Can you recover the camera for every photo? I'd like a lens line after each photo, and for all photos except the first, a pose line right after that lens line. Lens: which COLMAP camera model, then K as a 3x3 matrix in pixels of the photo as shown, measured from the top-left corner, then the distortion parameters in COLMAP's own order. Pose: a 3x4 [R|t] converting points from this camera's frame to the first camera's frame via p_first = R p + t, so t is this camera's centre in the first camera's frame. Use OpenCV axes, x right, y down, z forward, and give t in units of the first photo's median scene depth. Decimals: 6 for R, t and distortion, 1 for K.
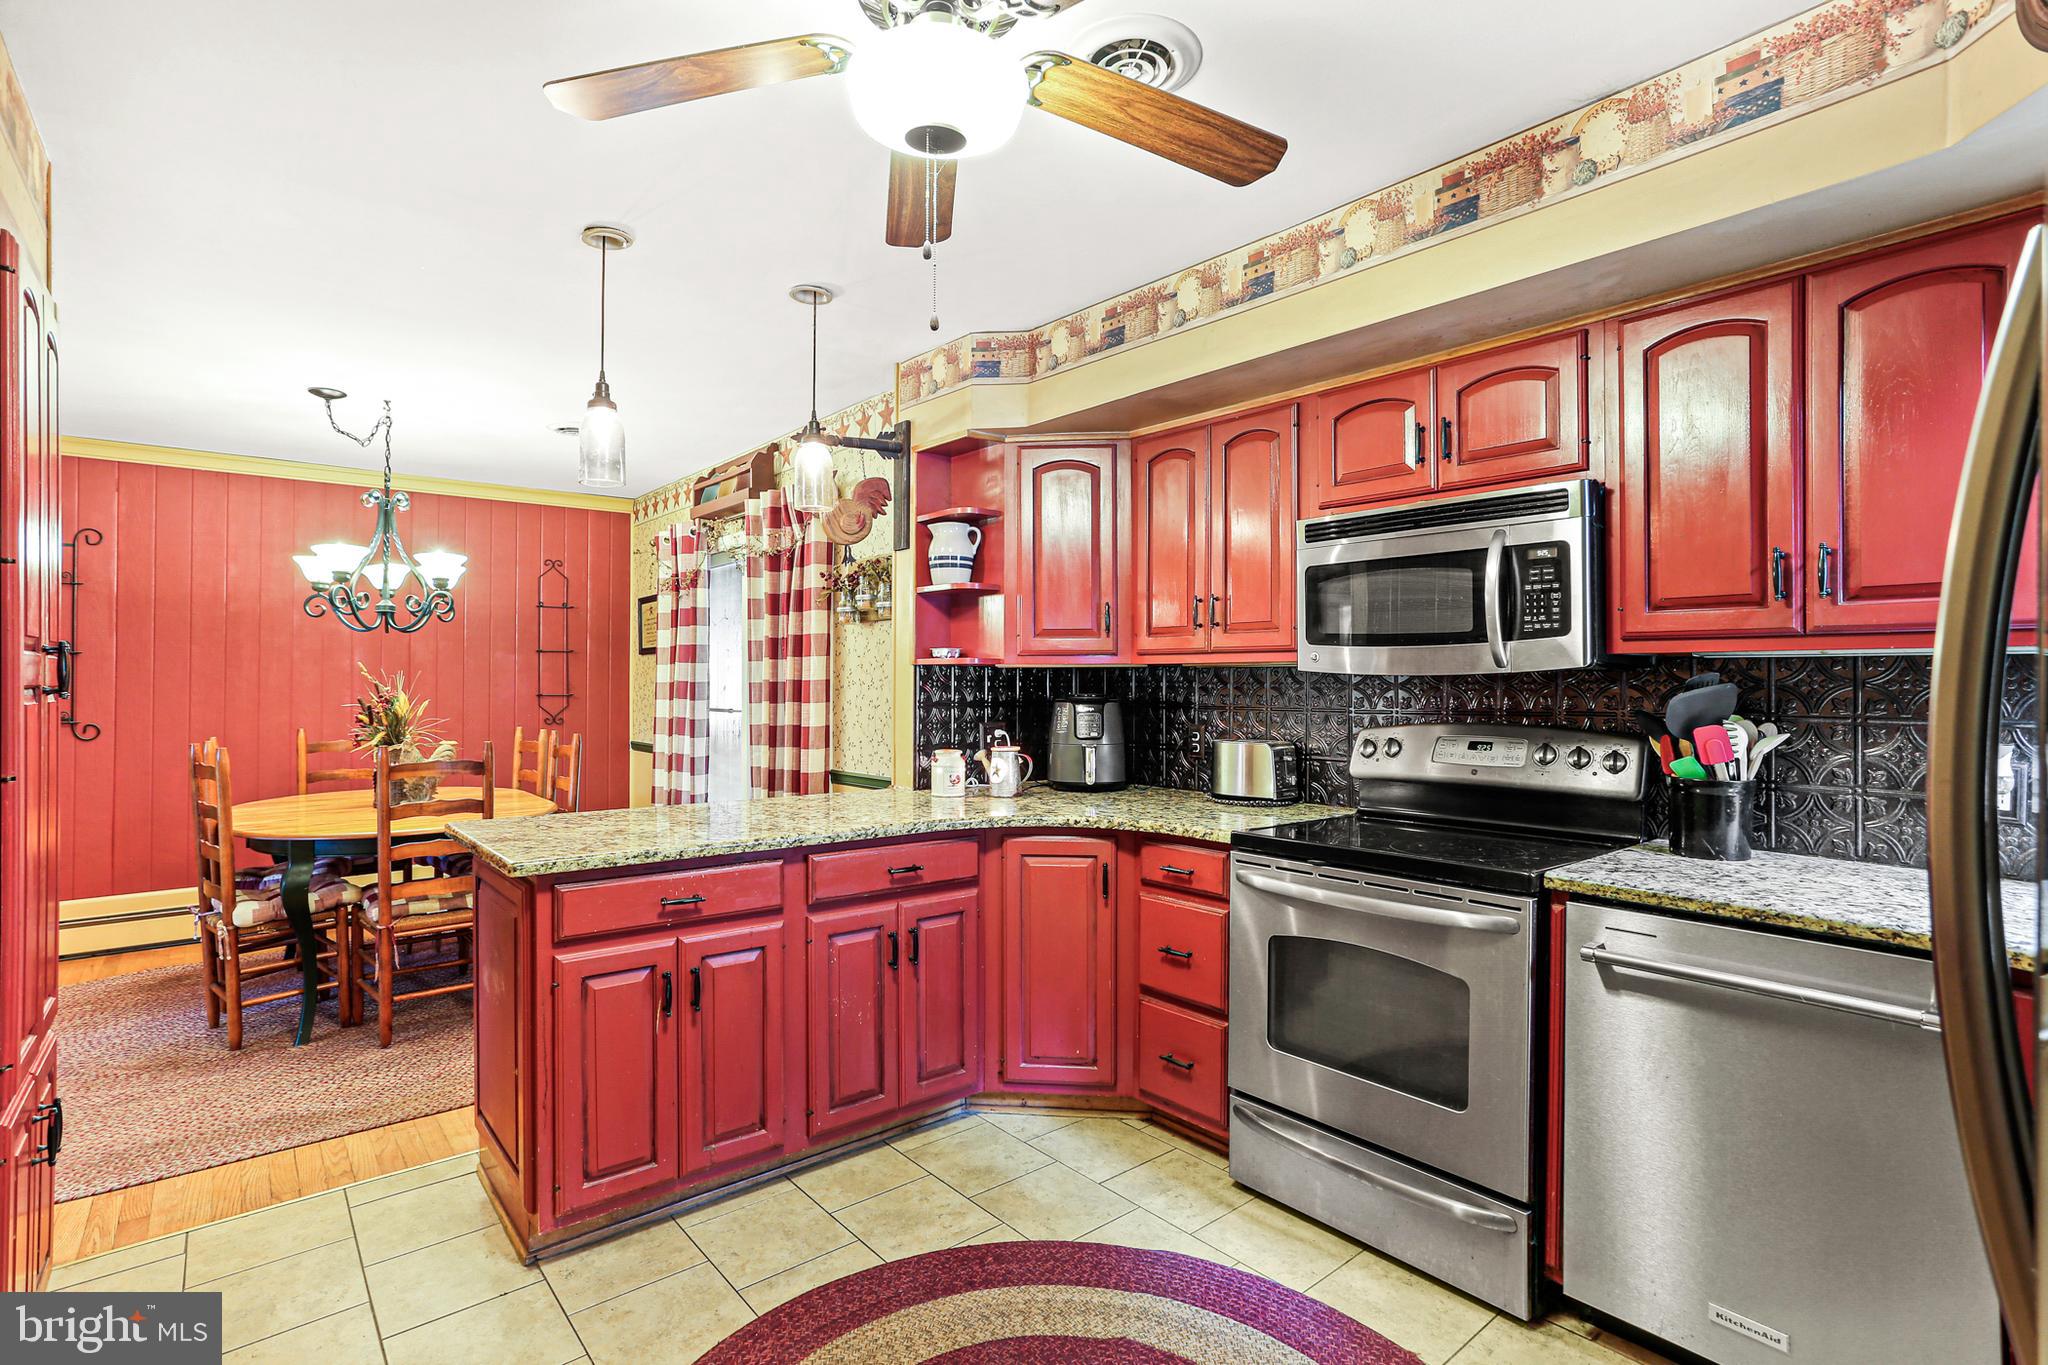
lens RADIAL K [[988.7, 0, 1015.4], [0, 988.7, 673.5], [0, 0, 1]] dist [-0.040099, 0.016747]
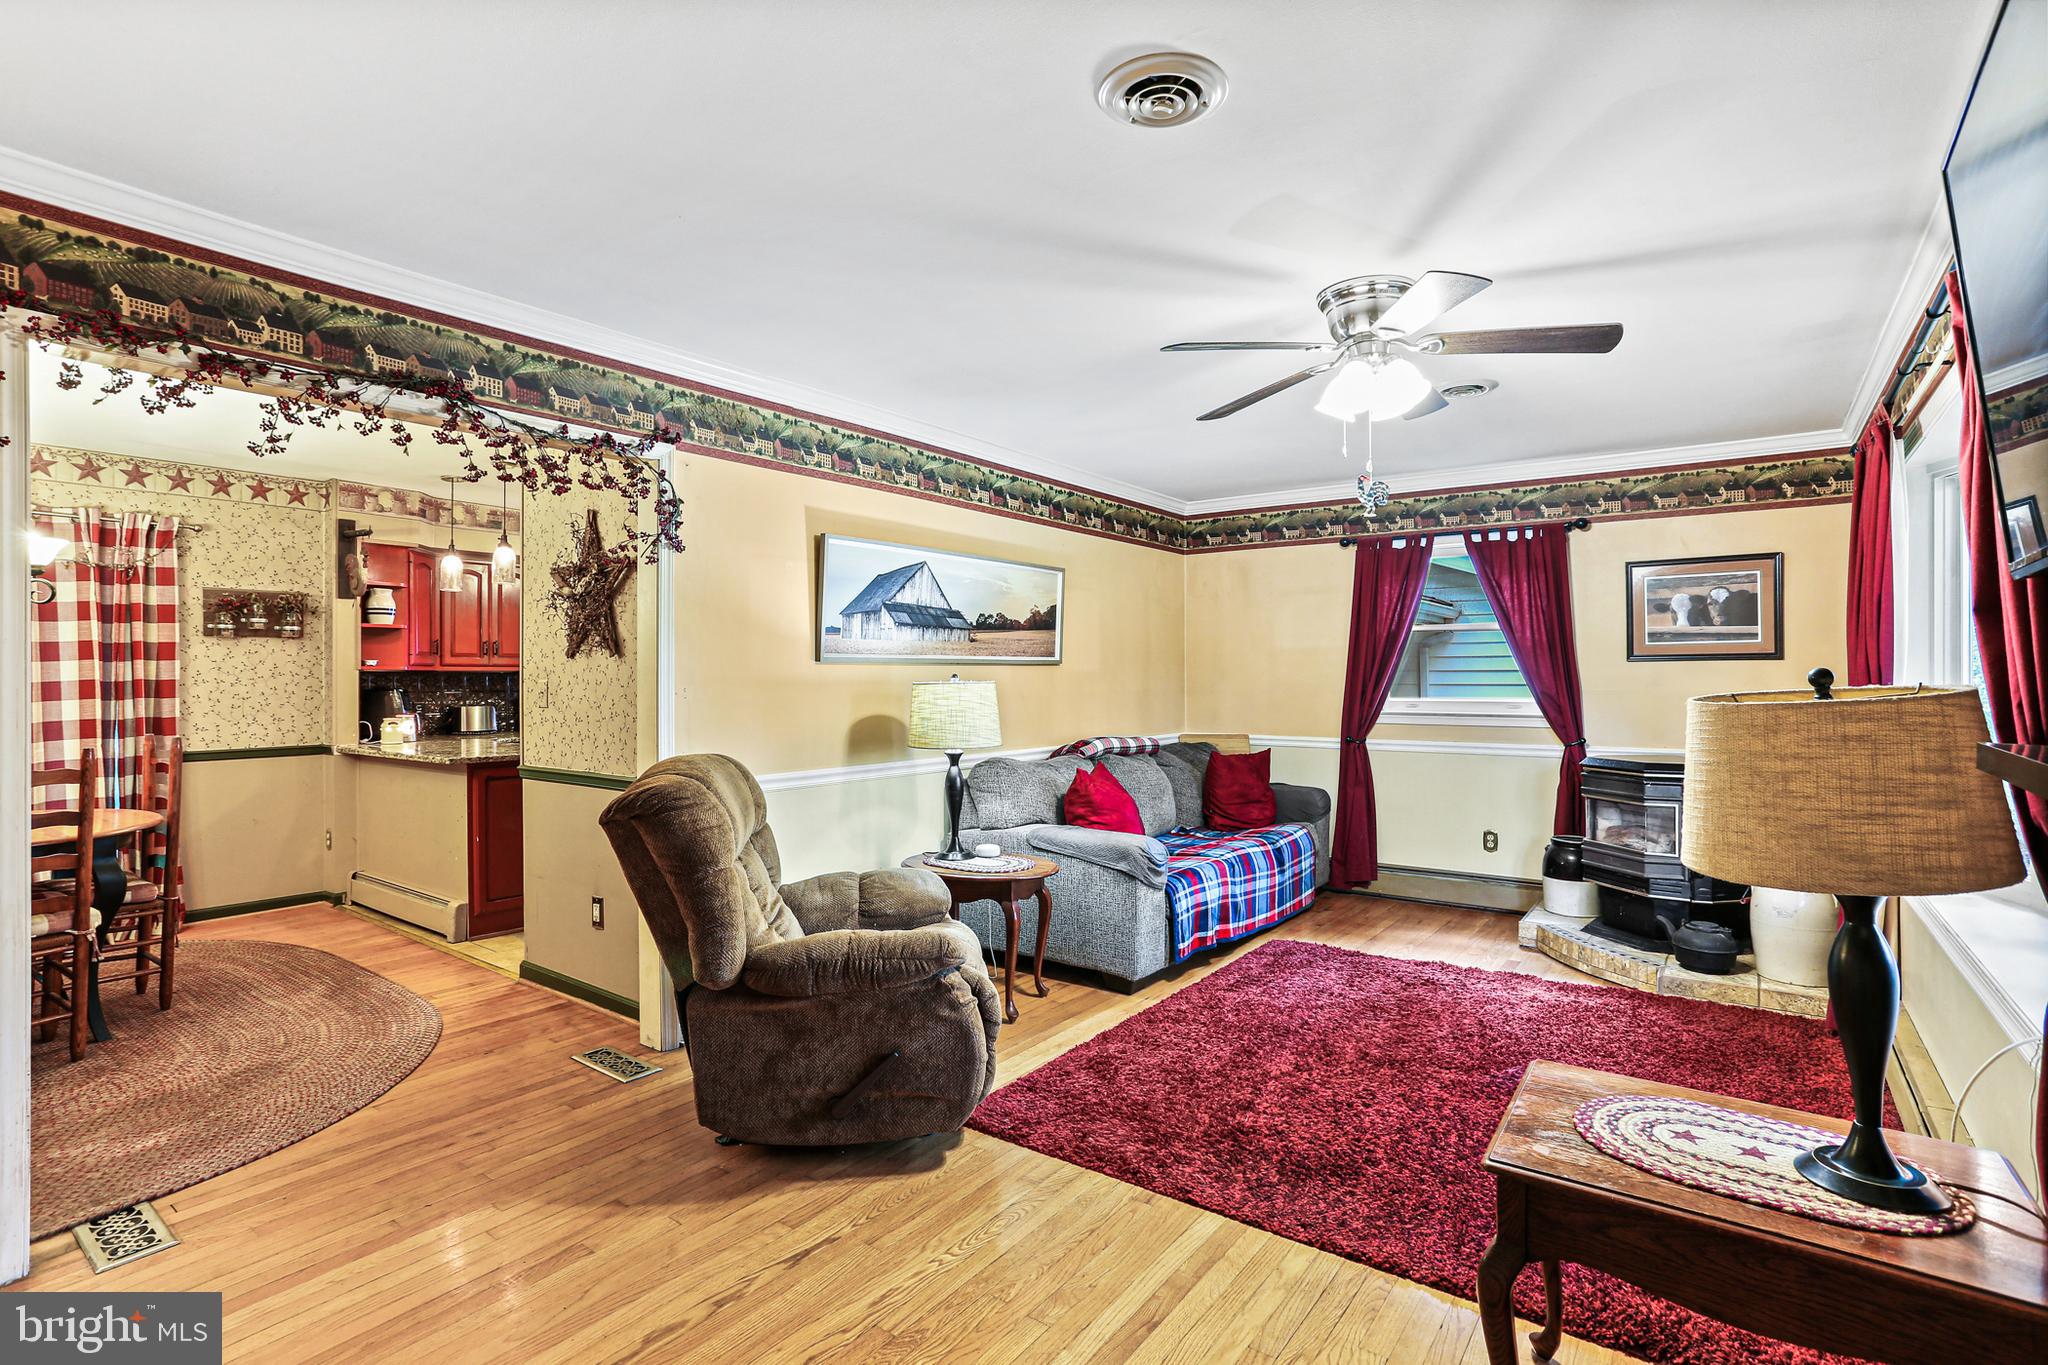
lens RADIAL K [[988.7, 0, 1021.5], [0, 988.7, 662.2], [0, 0, 1]] dist [-0.040099, 0.016747]
pose [[-0.241822, 0.016449, 0.970181, -2.371467], [-0.001579, 0.999848, -0.017345, 0.006180], [-0.970319, -0.005726, -0.241759, 0.385474]]
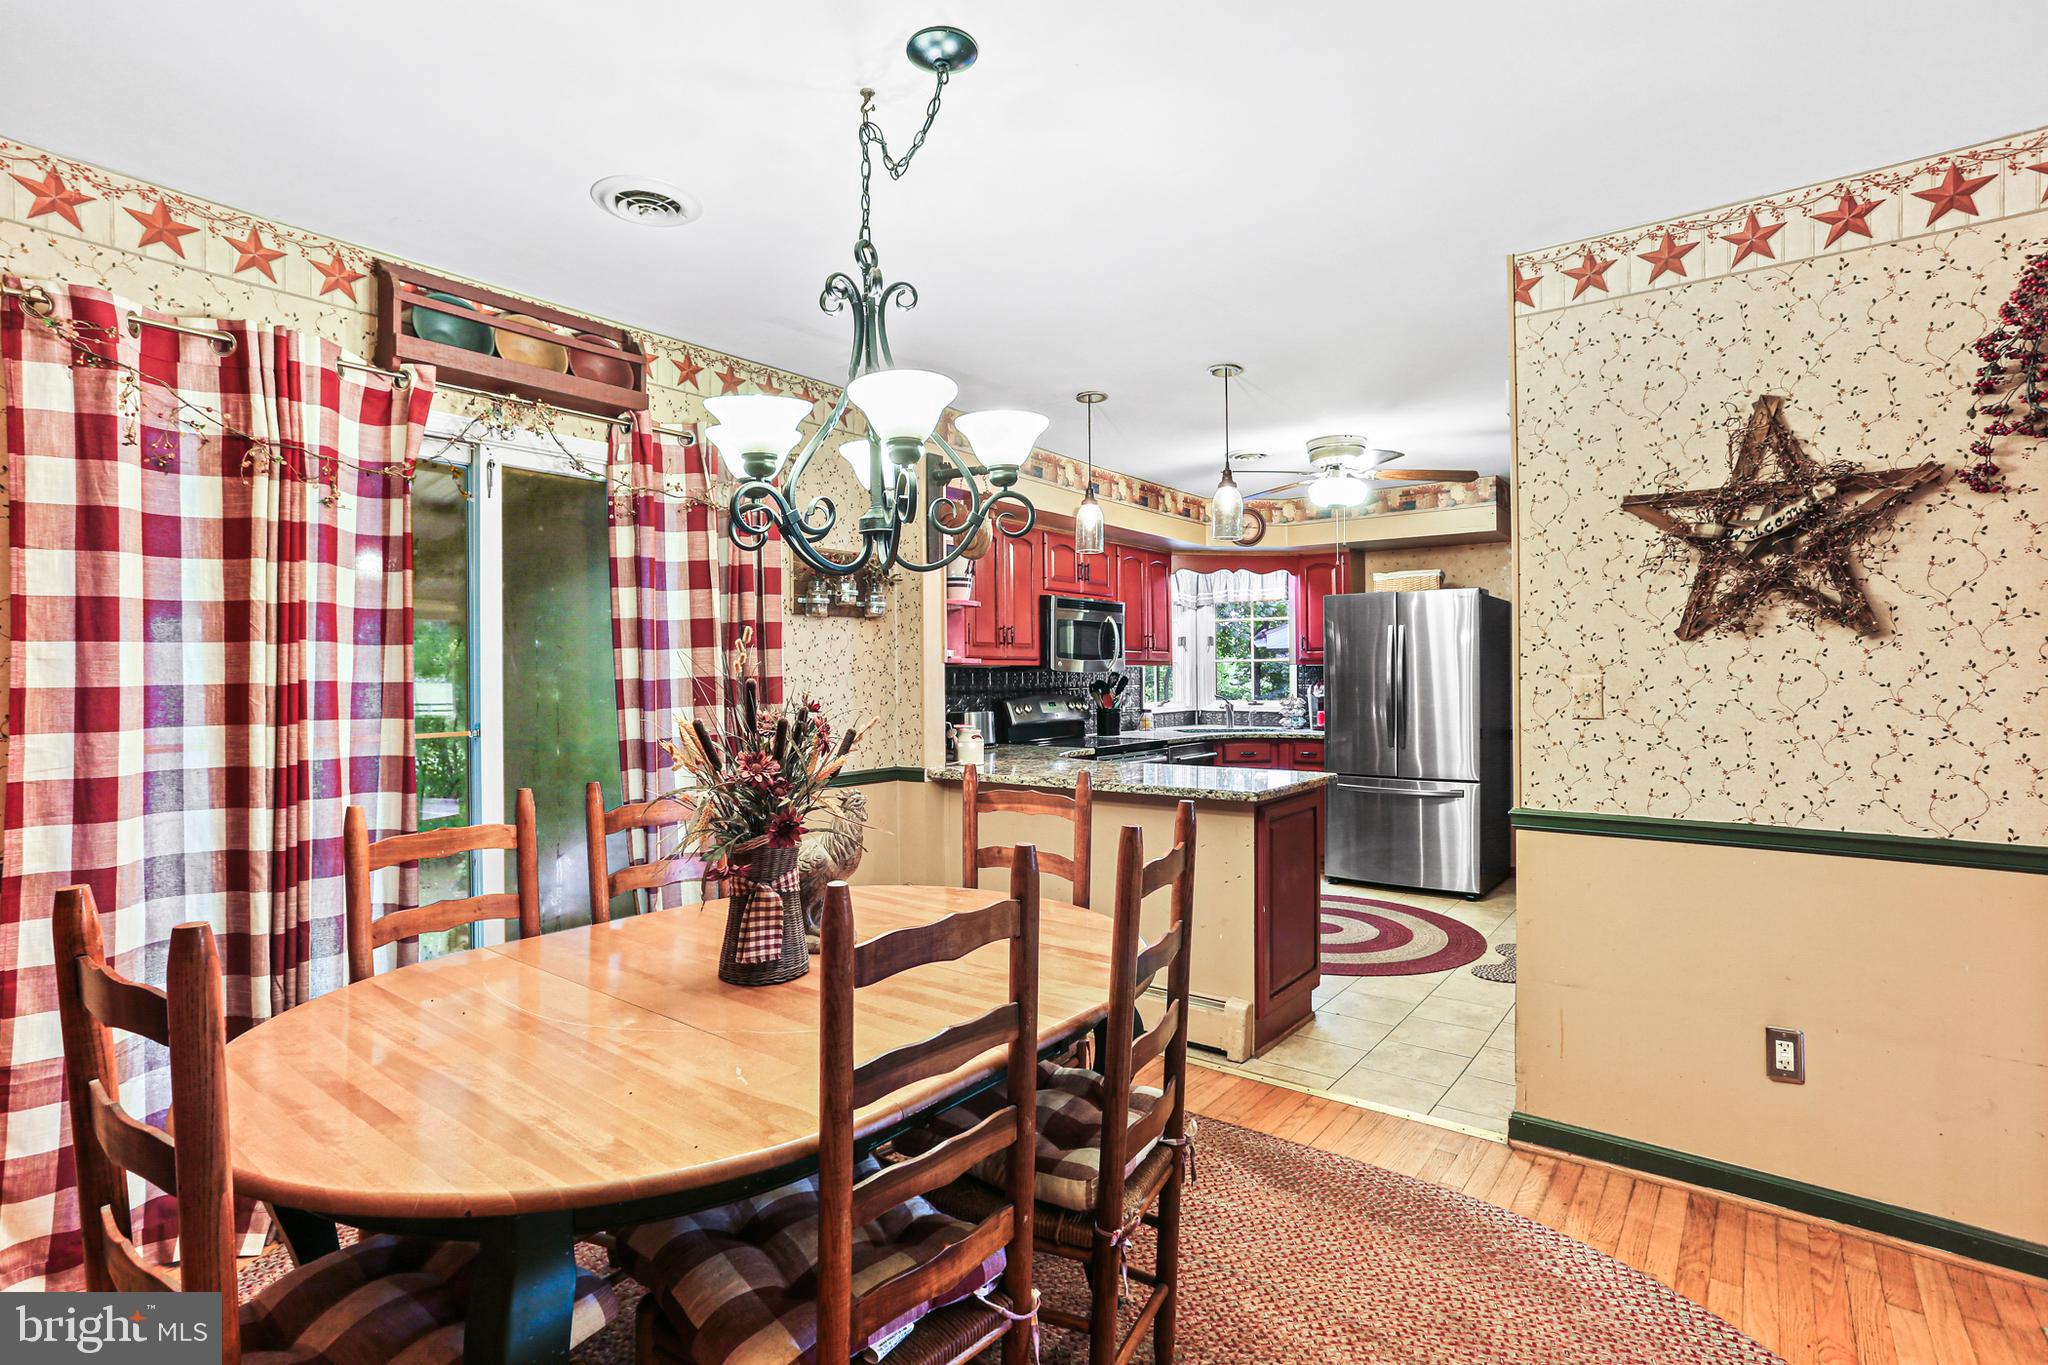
lens RADIAL K [[988.7, 0, 1008.7], [0, 988.7, 669.7], [0, 0, 1]] dist [-0.040099, 0.016747]
pose [[-0.219238, 0.006350, 0.975651, -1.563778], [0.001294, 0.999980, -0.006217, 0.007435], [-0.975671, -0.000100, -0.219241, 1.446235]]
